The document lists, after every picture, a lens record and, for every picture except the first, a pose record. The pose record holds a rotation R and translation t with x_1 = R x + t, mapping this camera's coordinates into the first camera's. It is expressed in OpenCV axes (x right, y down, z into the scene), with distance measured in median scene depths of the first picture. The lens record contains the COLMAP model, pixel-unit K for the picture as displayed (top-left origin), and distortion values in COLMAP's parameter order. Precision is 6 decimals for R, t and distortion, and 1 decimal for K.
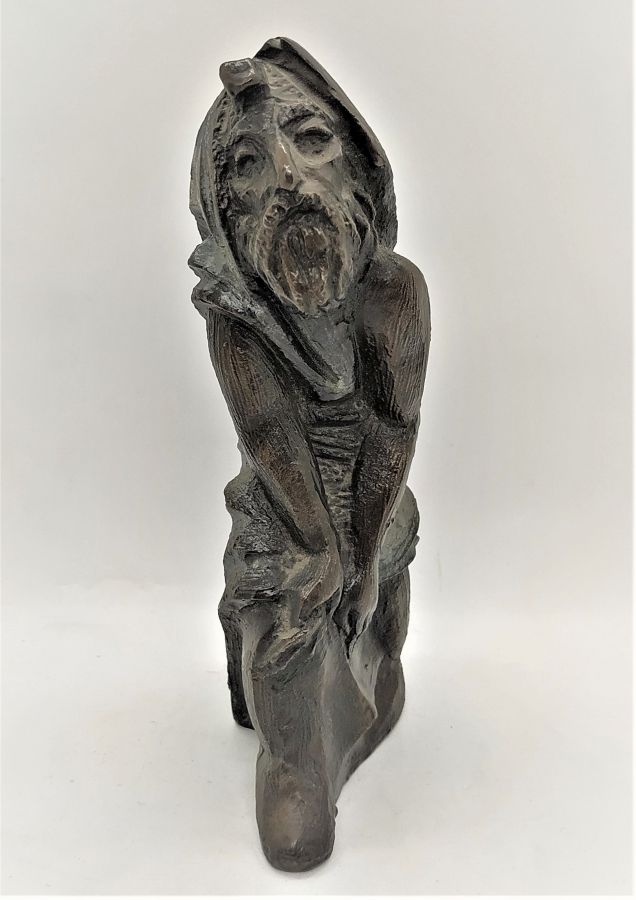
lens RADIAL K [[929.6, 0, 316.3], [0, 929.6, 397.5], [0, 0, 1]] dist [0.007364, -0.003490]
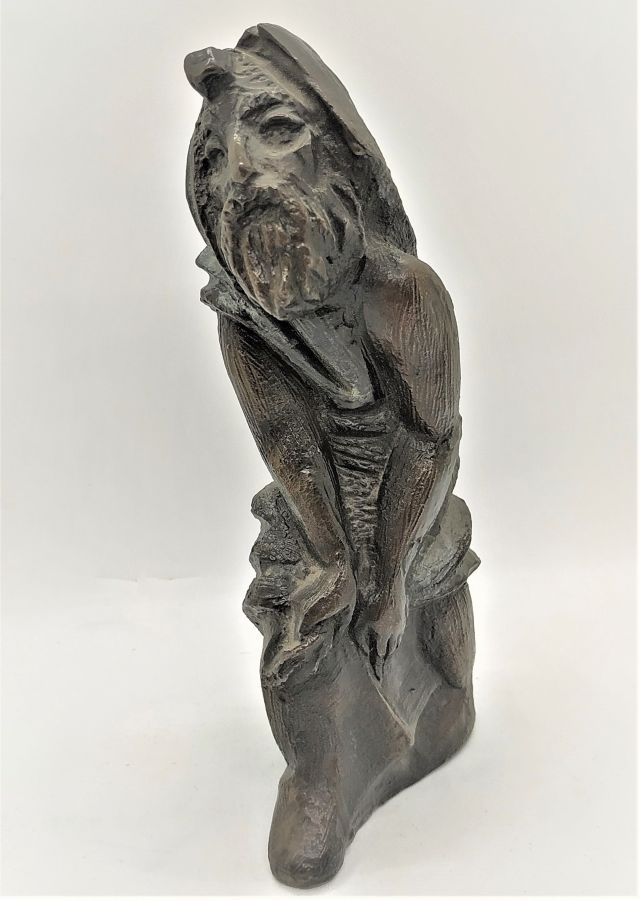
lens RADIAL K [[884.8, 0, 322.3], [0, 884.8, 425.8], [0, 0, 1]] dist [0.001133, -0.003854]
pose [[0.948443, 0.052806, -0.312519, 0.279925], [-0.046407, 0.998533, 0.027885, -0.003893], [0.313533, -0.011944, 0.949502, 0.133282]]
